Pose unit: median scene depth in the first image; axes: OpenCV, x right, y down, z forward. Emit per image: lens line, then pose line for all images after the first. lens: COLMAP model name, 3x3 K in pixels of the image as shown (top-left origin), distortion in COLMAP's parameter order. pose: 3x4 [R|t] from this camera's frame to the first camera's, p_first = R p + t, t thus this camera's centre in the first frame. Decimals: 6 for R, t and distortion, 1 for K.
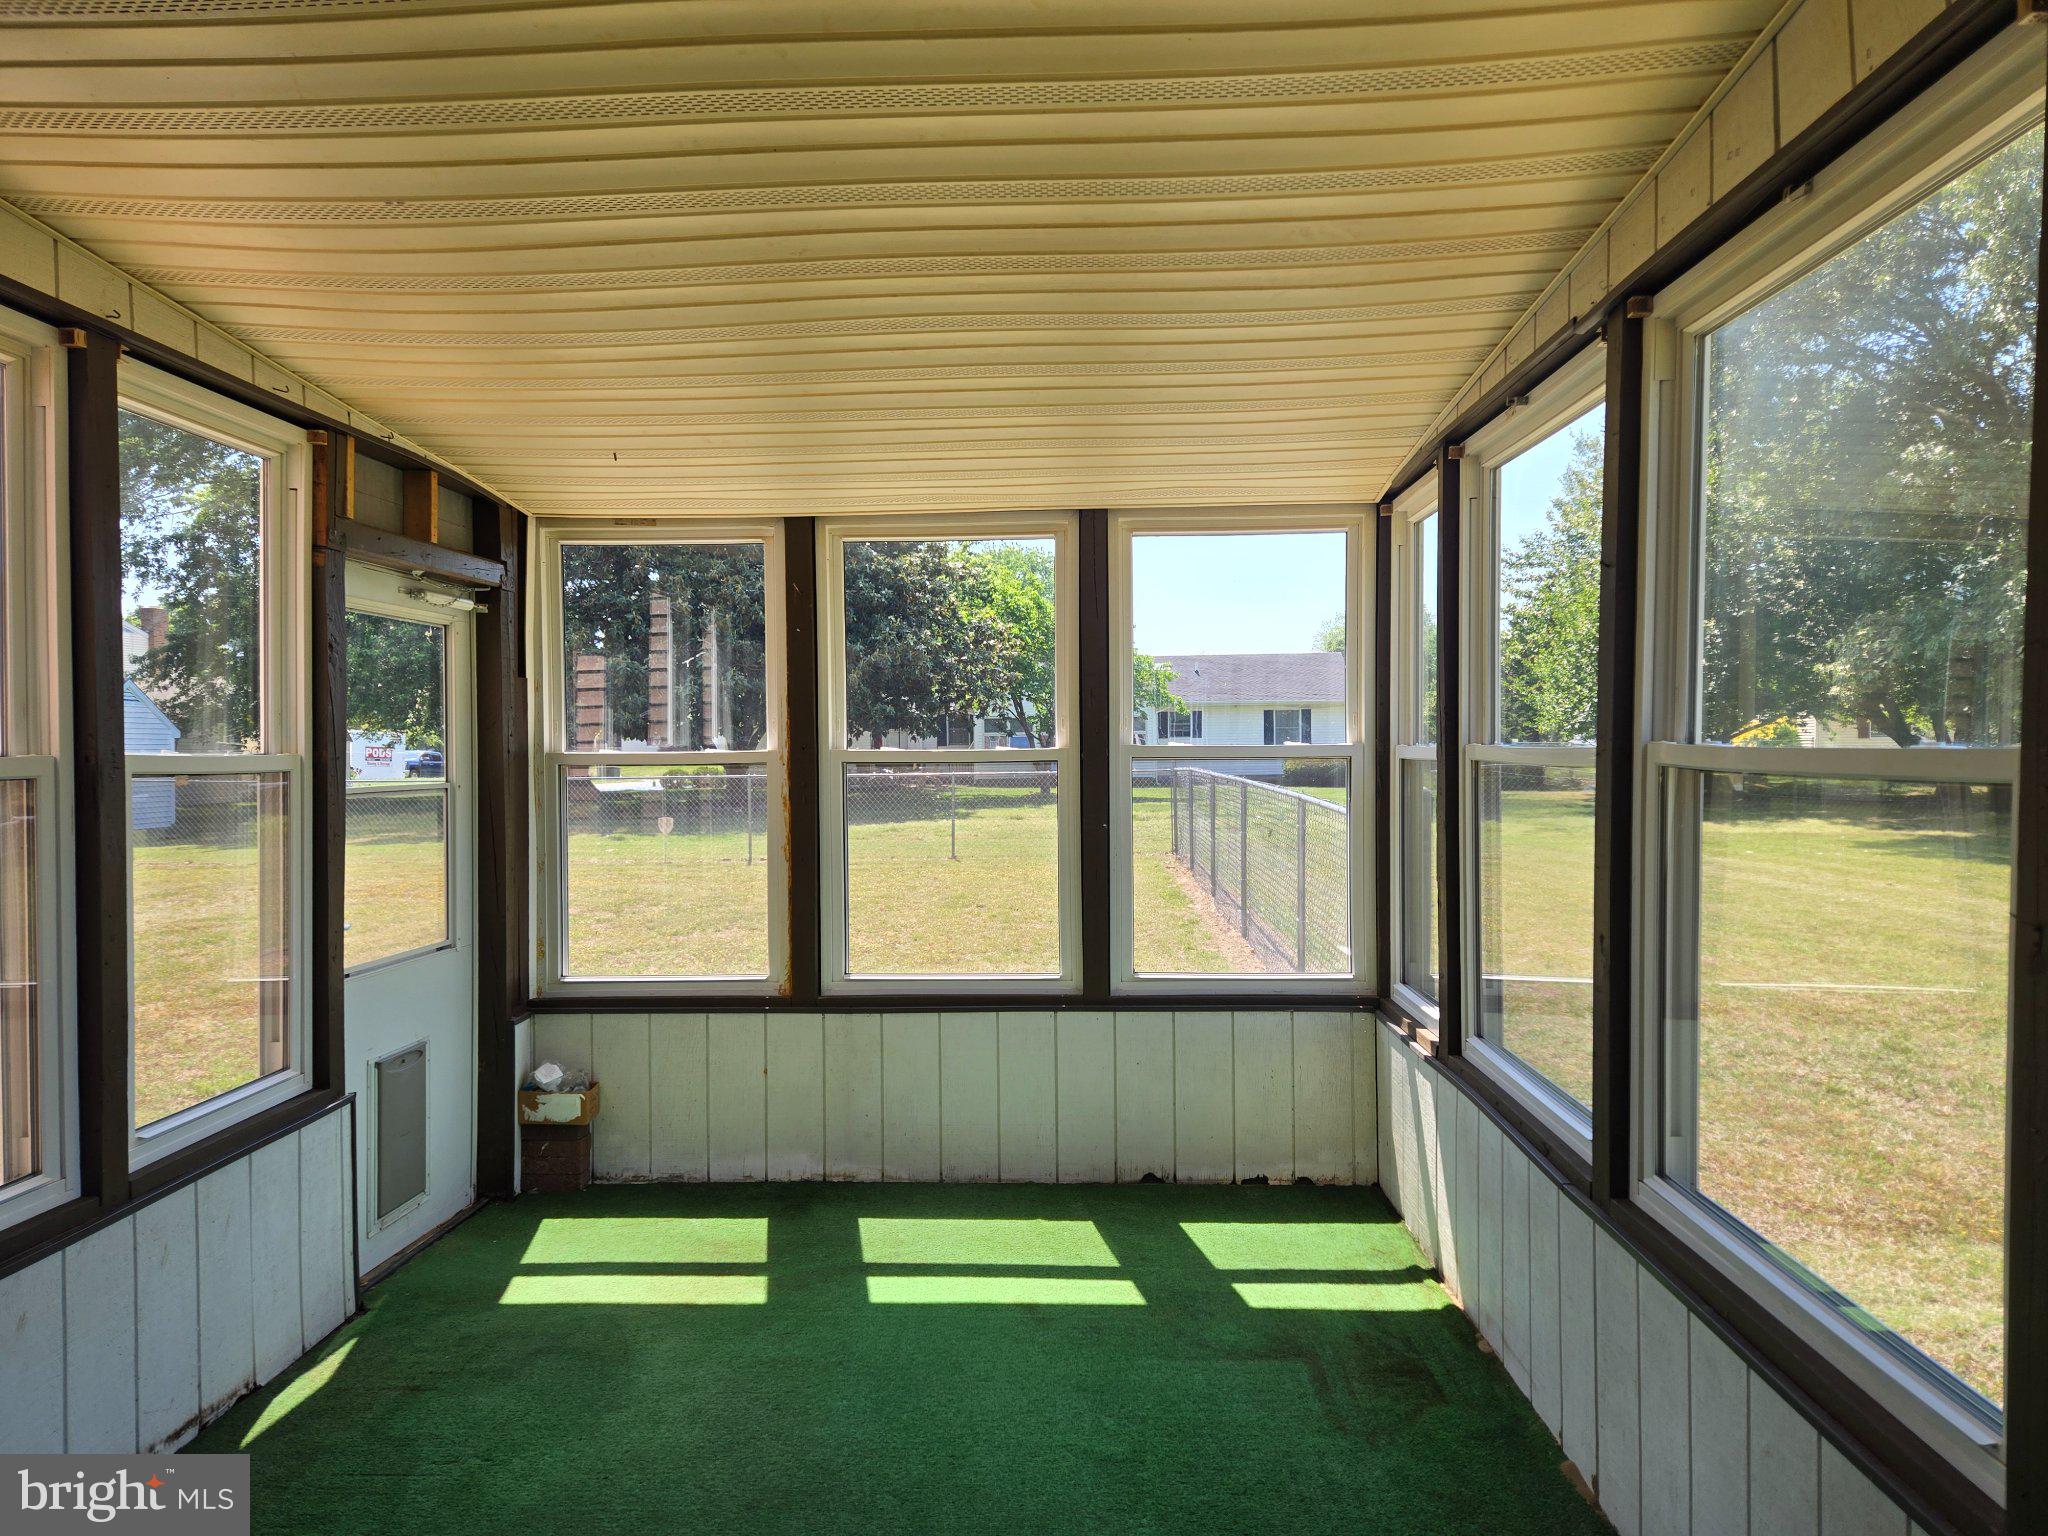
lens RADIAL K [[1386.6, 0, 1014.9], [0, 1386.6, 767.4], [0, 0, 1]] dist [0.075931, -0.058069]
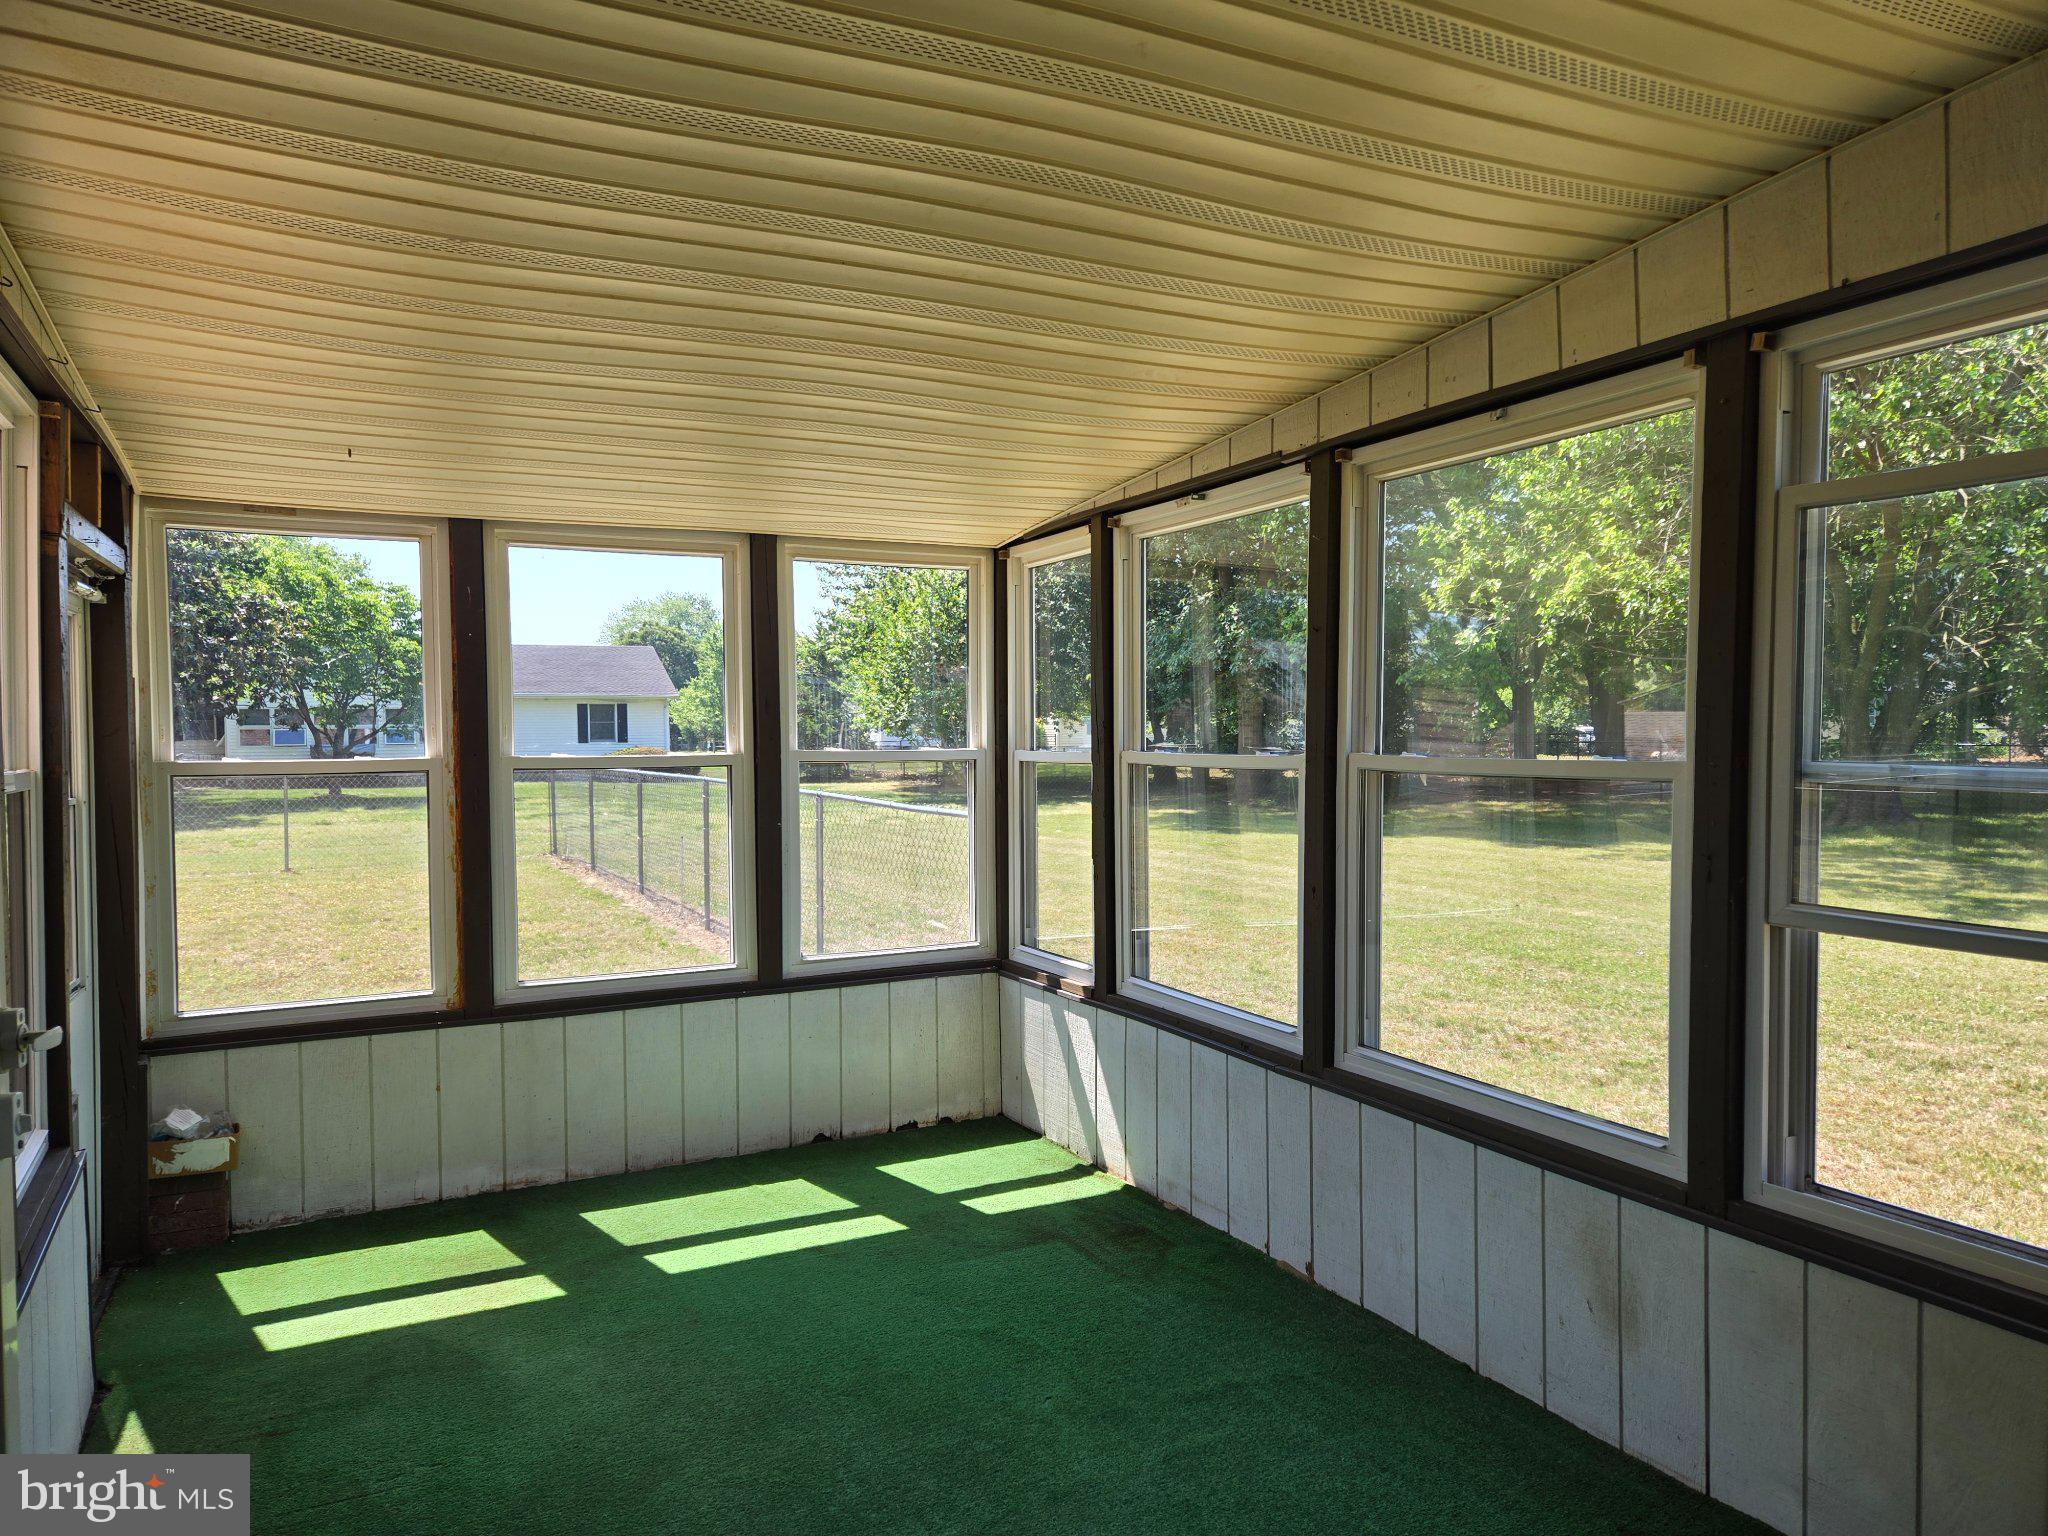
lens RADIAL K [[1386.6, 0, 1034.5], [0, 1386.6, 773.4], [0, 0, 1]] dist [0.075931, -0.058069]
pose [[0.869261, -0.012179, 0.494204, -0.307758], [0.007795, 0.999910, 0.010931, -0.008871], [-0.494293, -0.005649, 0.869277, -0.056732]]
